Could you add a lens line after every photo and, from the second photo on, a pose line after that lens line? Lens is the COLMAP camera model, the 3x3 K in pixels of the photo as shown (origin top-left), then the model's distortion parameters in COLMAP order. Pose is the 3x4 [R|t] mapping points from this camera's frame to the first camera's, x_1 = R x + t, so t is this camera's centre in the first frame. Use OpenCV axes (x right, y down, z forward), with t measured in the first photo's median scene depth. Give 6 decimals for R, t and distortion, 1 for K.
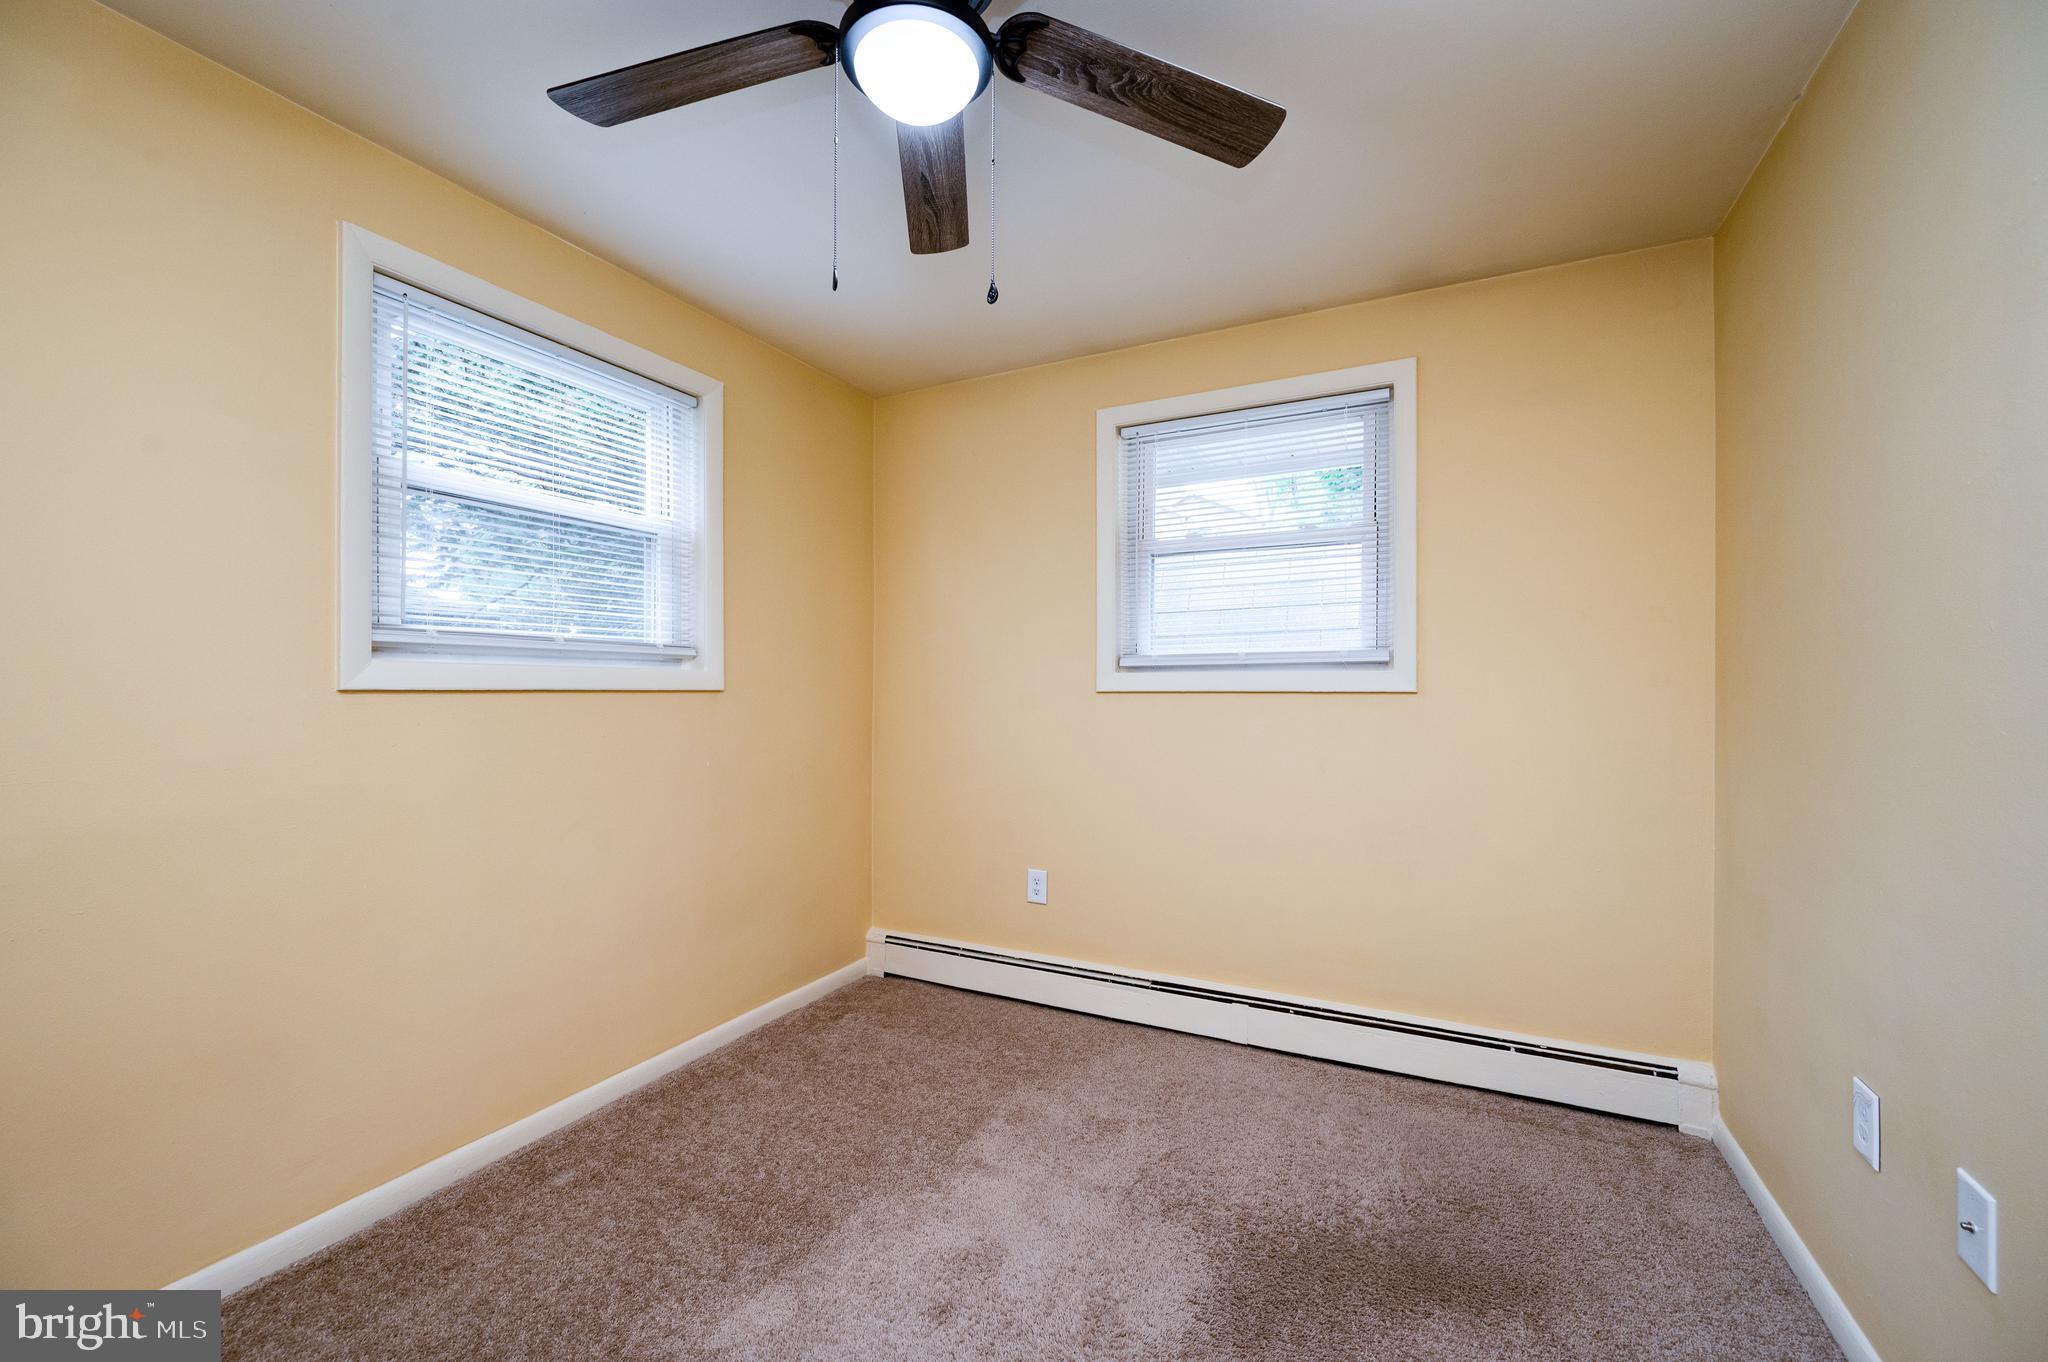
lens RADIAL K [[781.6, 0, 1003.9], [0, 781.6, 686.9], [0, 0, 1]] dist [-0.002313, -0.000434]
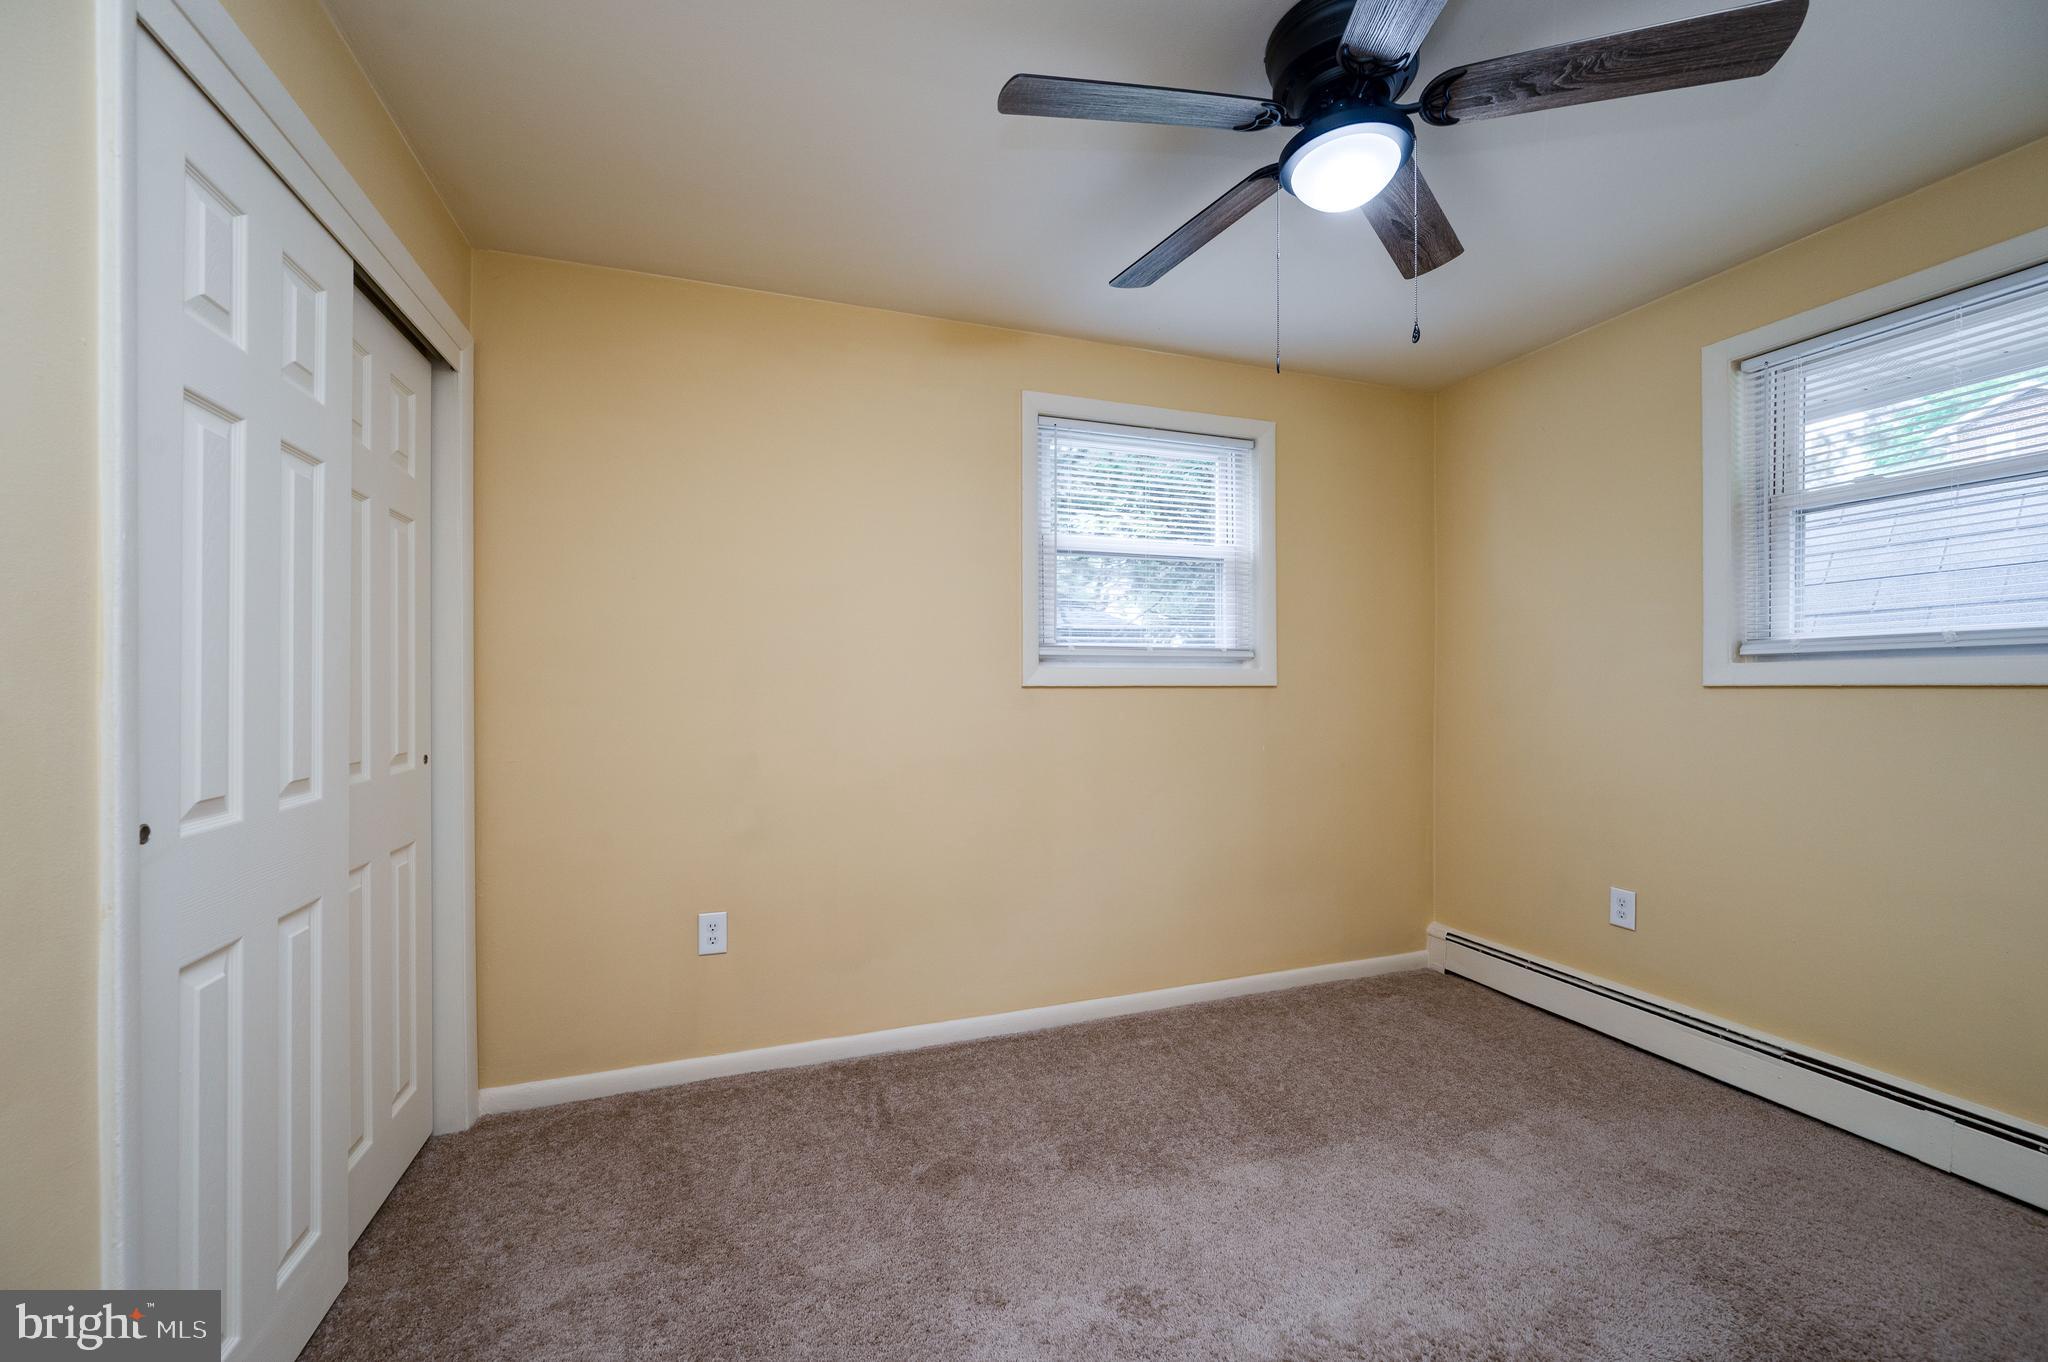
lens RADIAL K [[781.6, 0, 1025.0], [0, 781.6, 684.9], [0, 0, 1]] dist [-0.002313, -0.000434]
pose [[0.723227, -0.003884, -0.690600, 0.213171], [0.005461, 0.999985, 0.000095, 0.000674], [0.690589, -0.003840, 0.723237, -0.126103]]
